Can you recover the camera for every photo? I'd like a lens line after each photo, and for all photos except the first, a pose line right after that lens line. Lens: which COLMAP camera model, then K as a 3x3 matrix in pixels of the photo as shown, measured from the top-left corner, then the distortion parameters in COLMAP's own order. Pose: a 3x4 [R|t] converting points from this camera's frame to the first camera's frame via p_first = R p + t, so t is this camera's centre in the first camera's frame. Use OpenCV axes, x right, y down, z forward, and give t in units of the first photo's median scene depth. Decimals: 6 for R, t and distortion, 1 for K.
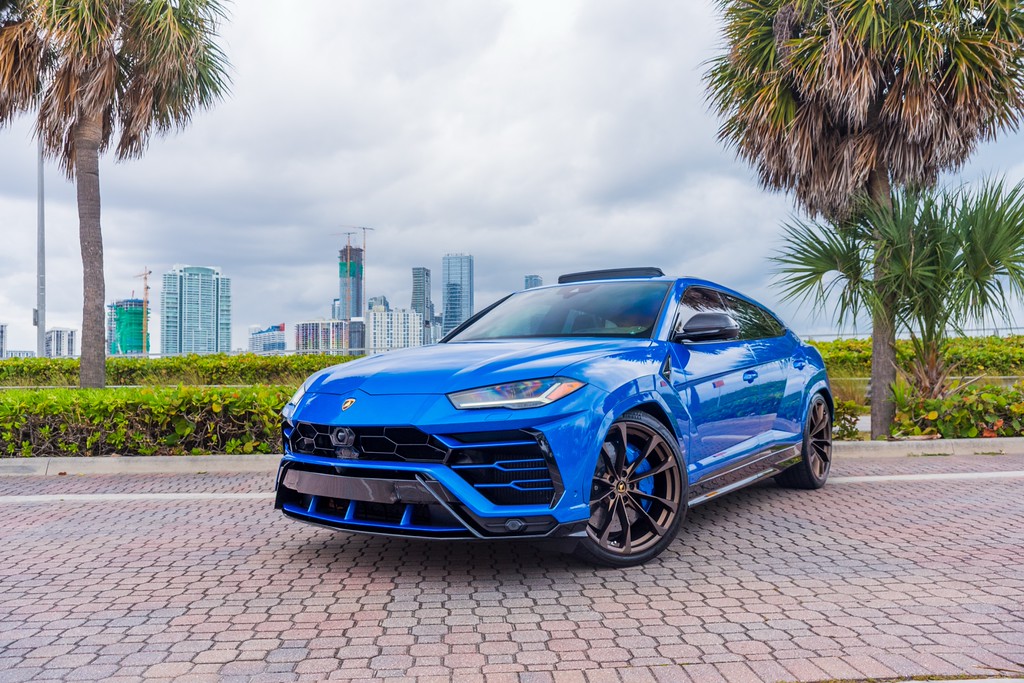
lens RADIAL K [[939.9, 0, 502.4], [0, 939.9, 373.5], [0, 0, 1]] dist [-0.031845, 0.000000]
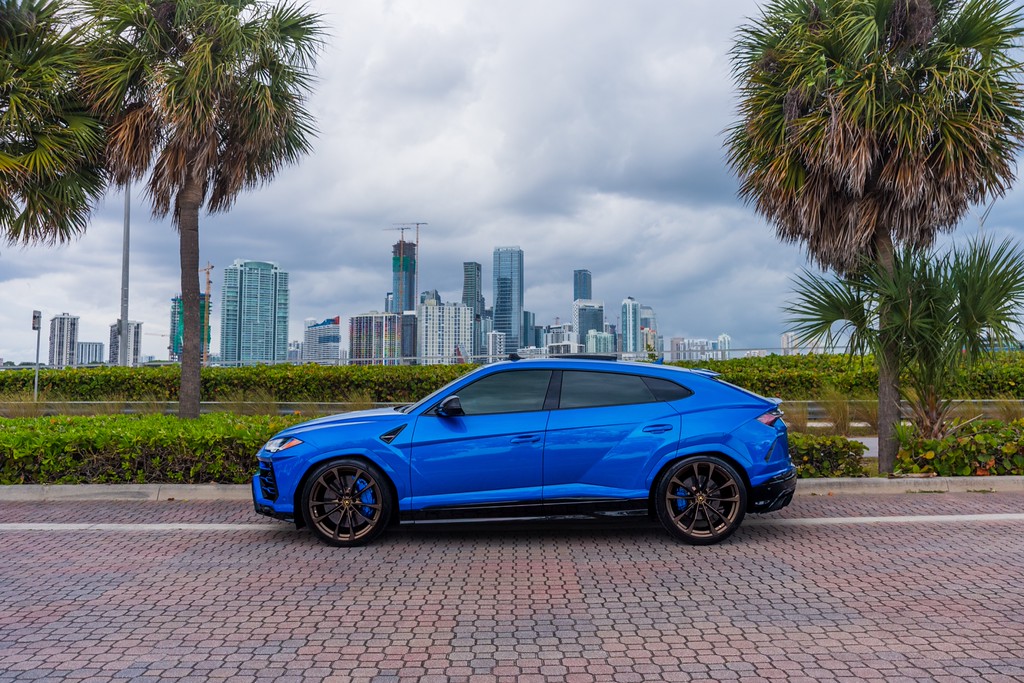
lens RADIAL K [[970.3, 0, 497.5], [0, 970.3, 277.5], [0, 0, 1]] dist [-0.041619, 0.000000]
pose [[0.998279, 0.004237, -0.058486, 0.010613], [-0.008495, 0.997315, -0.072740, -0.078129], [0.058021, 0.073112, 0.995635, -0.189196]]
